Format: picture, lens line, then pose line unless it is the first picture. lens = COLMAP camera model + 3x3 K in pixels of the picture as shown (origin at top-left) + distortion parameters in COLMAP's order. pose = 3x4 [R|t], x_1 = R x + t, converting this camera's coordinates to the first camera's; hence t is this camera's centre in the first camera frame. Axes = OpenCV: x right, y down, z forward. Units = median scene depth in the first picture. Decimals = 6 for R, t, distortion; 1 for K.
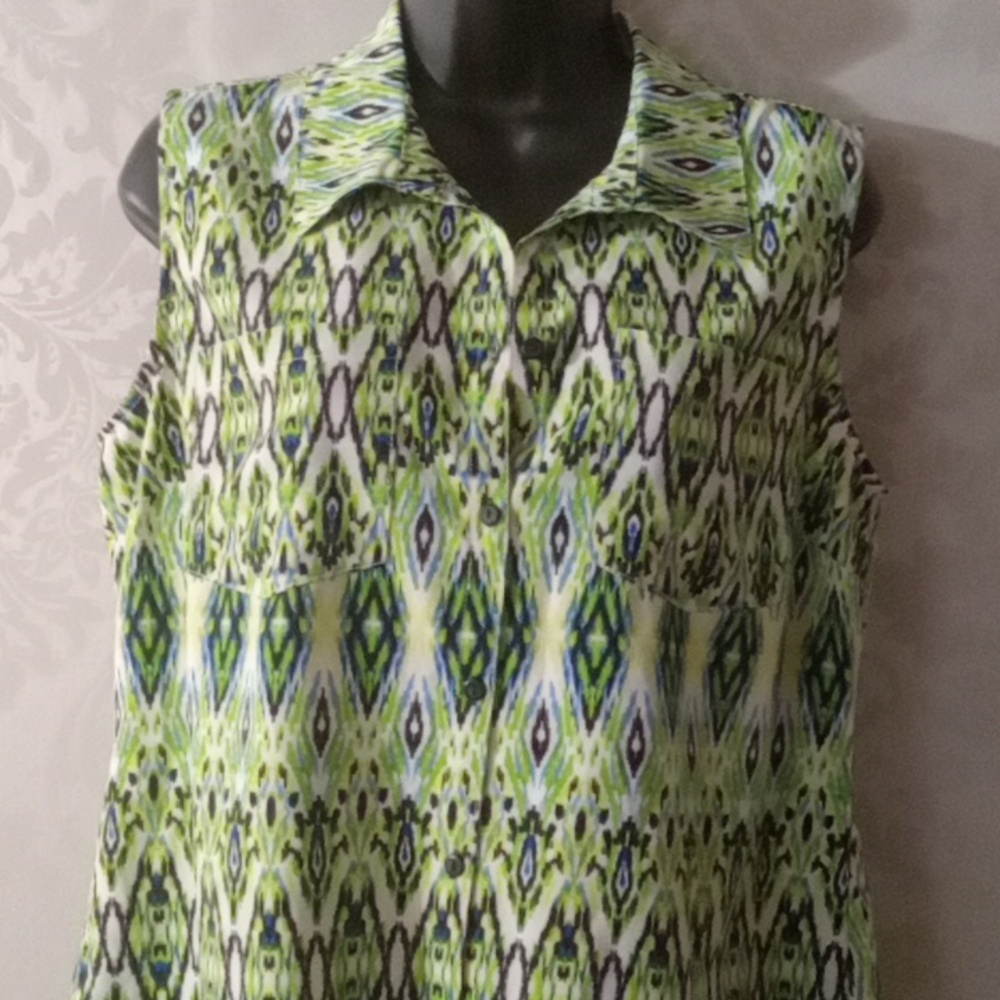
lens RADIAL K [[1657.6, 0, 500.0], [0, 1657.6, 500.0], [0, 0, 1]] dist [0.165922, -0.652780]
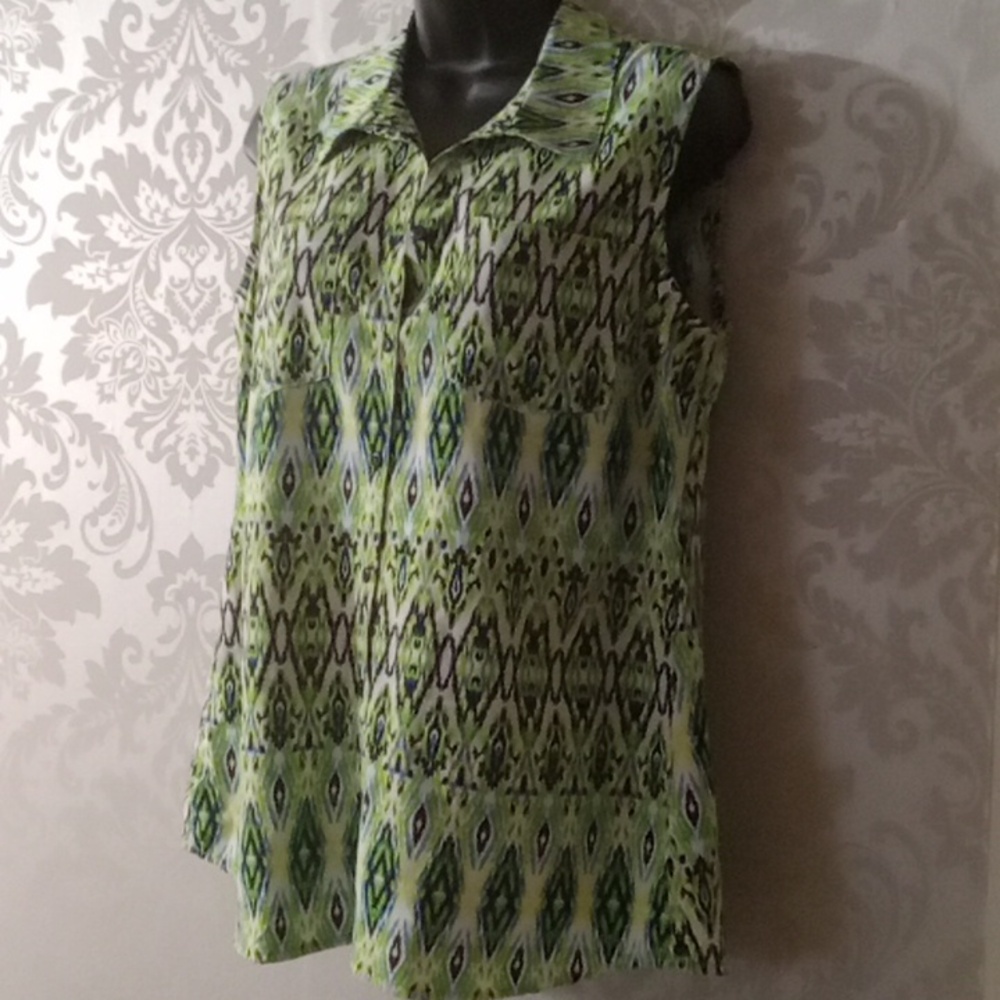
lens RADIAL K [[1657.6, 0, 500.0], [0, 1657.6, 500.0], [0, 0, 1]] dist [0.165922, -0.652780]
pose [[0.893277, 0.027626, -0.448657, 0.763406], [-0.014335, 0.999353, 0.032995, 0.097921], [0.449278, -0.023042, 0.893095, -0.307140]]
